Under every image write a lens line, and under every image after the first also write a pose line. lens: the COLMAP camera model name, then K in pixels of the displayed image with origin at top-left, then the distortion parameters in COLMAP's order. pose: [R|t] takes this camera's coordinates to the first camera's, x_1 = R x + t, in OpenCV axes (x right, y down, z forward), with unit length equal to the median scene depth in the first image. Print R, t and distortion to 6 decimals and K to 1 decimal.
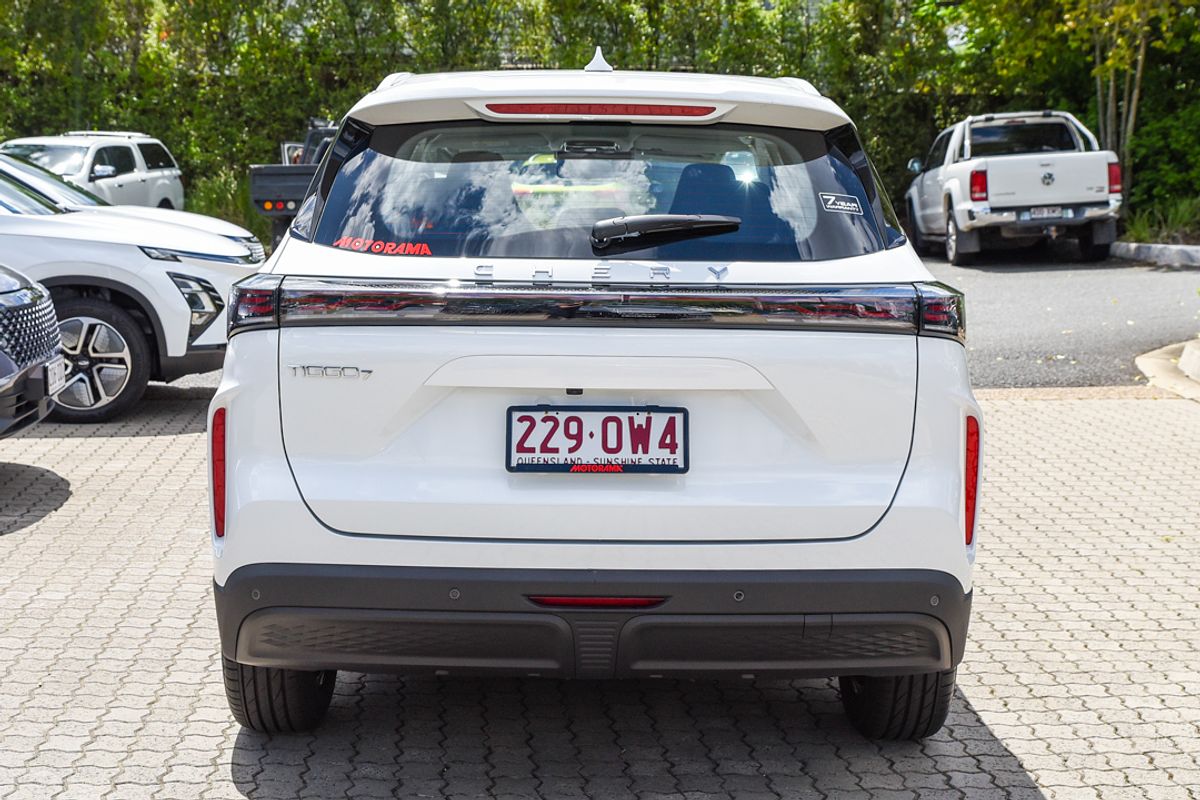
lens RADIAL K [[1489.6, 0, 599.9], [0, 1489.6, 402.3], [0, 0, 1]] dist [-0.027154, 0.000000]
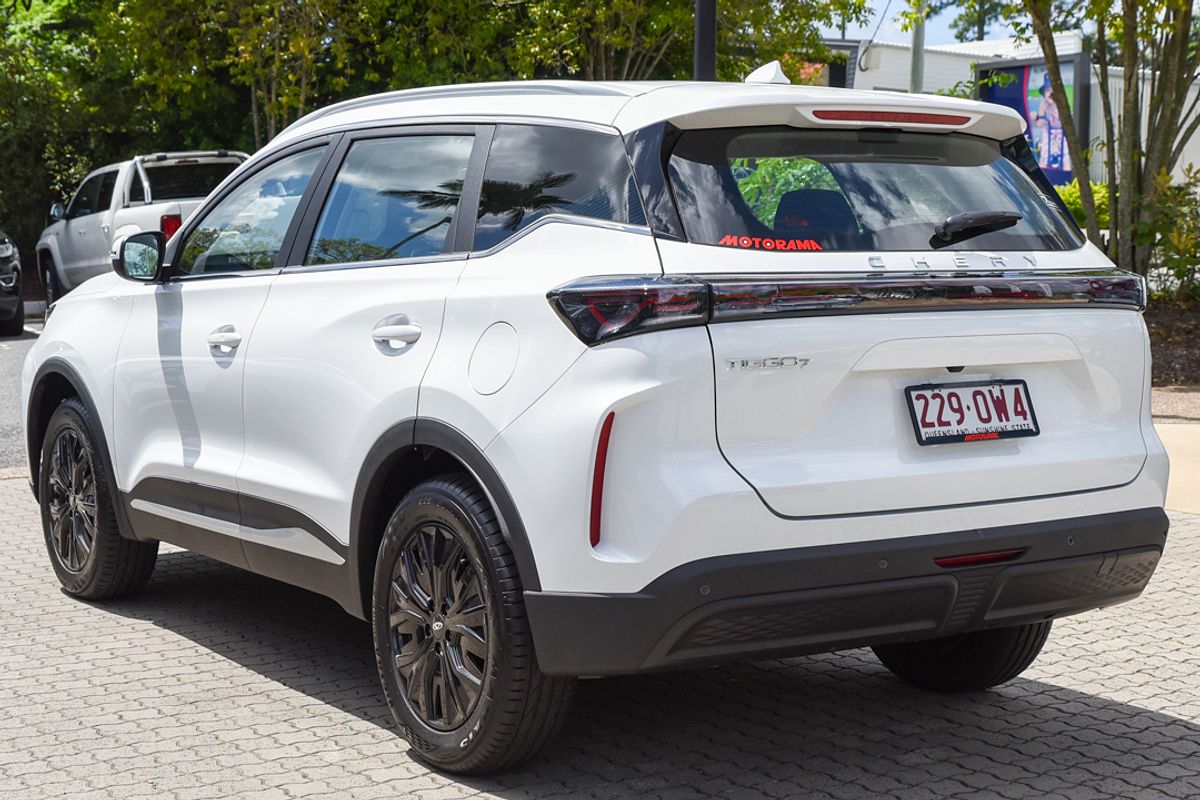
lens RADIAL K [[1592.1, 0, 600.2], [0, 1592.1, 397.3], [0, 0, 1]] dist [0.015607, 0.000000]
pose [[0.886333, -0.063175, 0.458718, -0.791341], [0.080920, 0.996537, -0.019108, 0.014513], [-0.455923, 0.054055, 0.888376, 0.070885]]
